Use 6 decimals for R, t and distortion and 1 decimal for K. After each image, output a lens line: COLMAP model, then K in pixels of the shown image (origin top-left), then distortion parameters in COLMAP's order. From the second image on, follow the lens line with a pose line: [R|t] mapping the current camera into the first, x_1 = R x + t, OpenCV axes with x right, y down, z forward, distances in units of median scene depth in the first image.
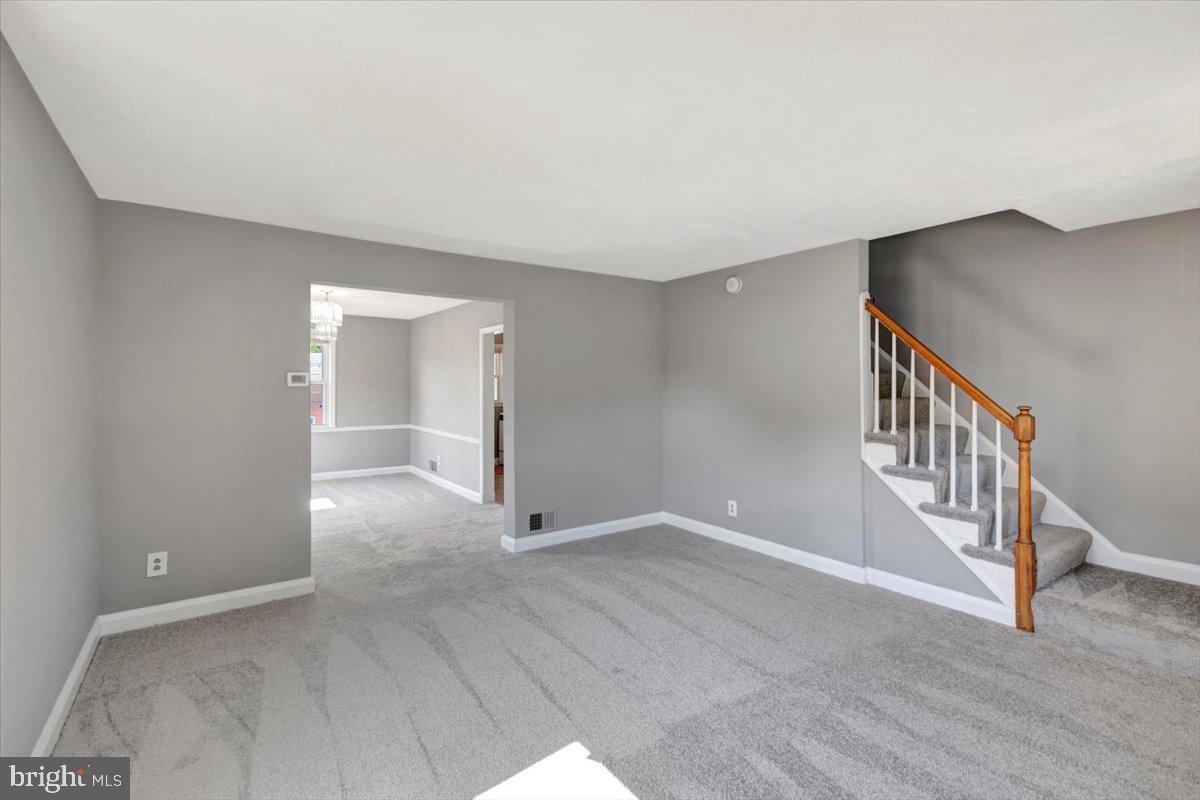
lens RADIAL K [[538.7, 0, 603.4], [0, 538.7, 392.9], [0, 0, 1]] dist [0.001562, 0.000572]
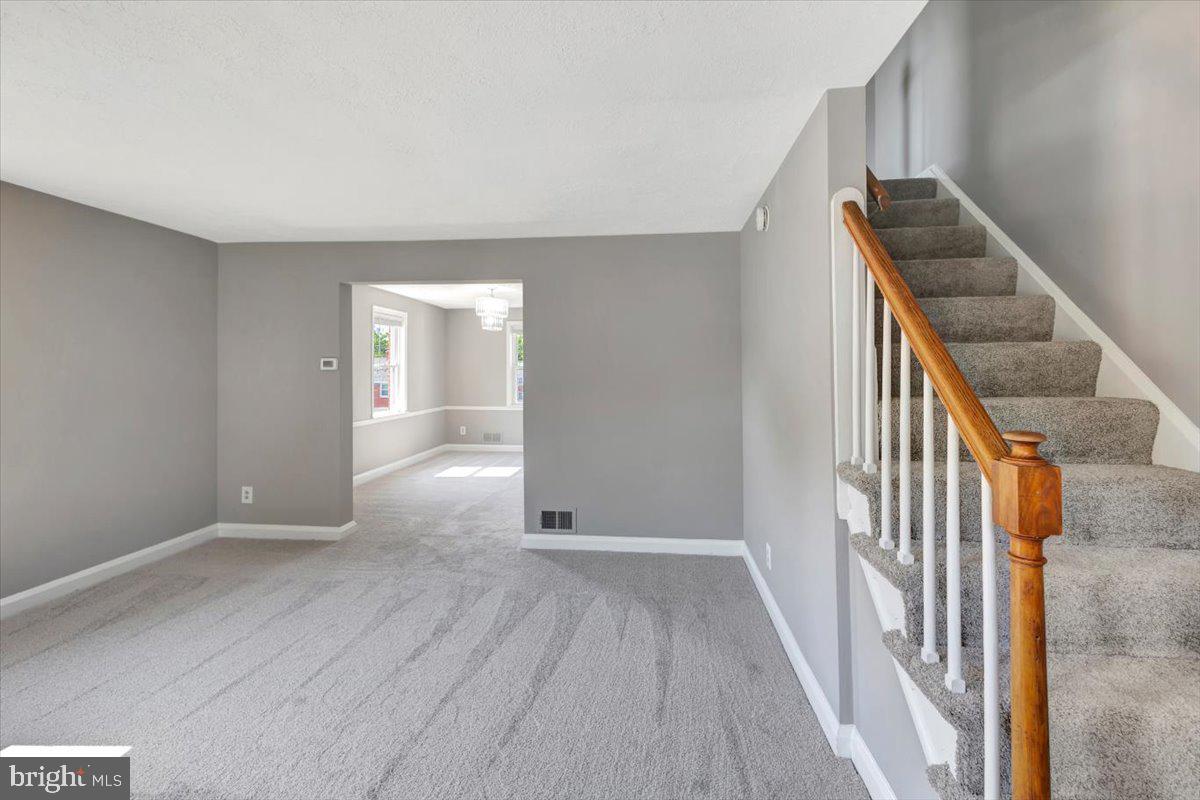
lens RADIAL K [[538.7, 0, 603.7], [0, 538.7, 362.8], [0, 0, 1]] dist [0.001562, 0.000572]
pose [[0.744042, -0.007179, -0.668094, 0.667043], [-0.012356, 0.999623, -0.024502, -0.005003], [0.668018, 0.026486, 0.743673, 0.460118]]
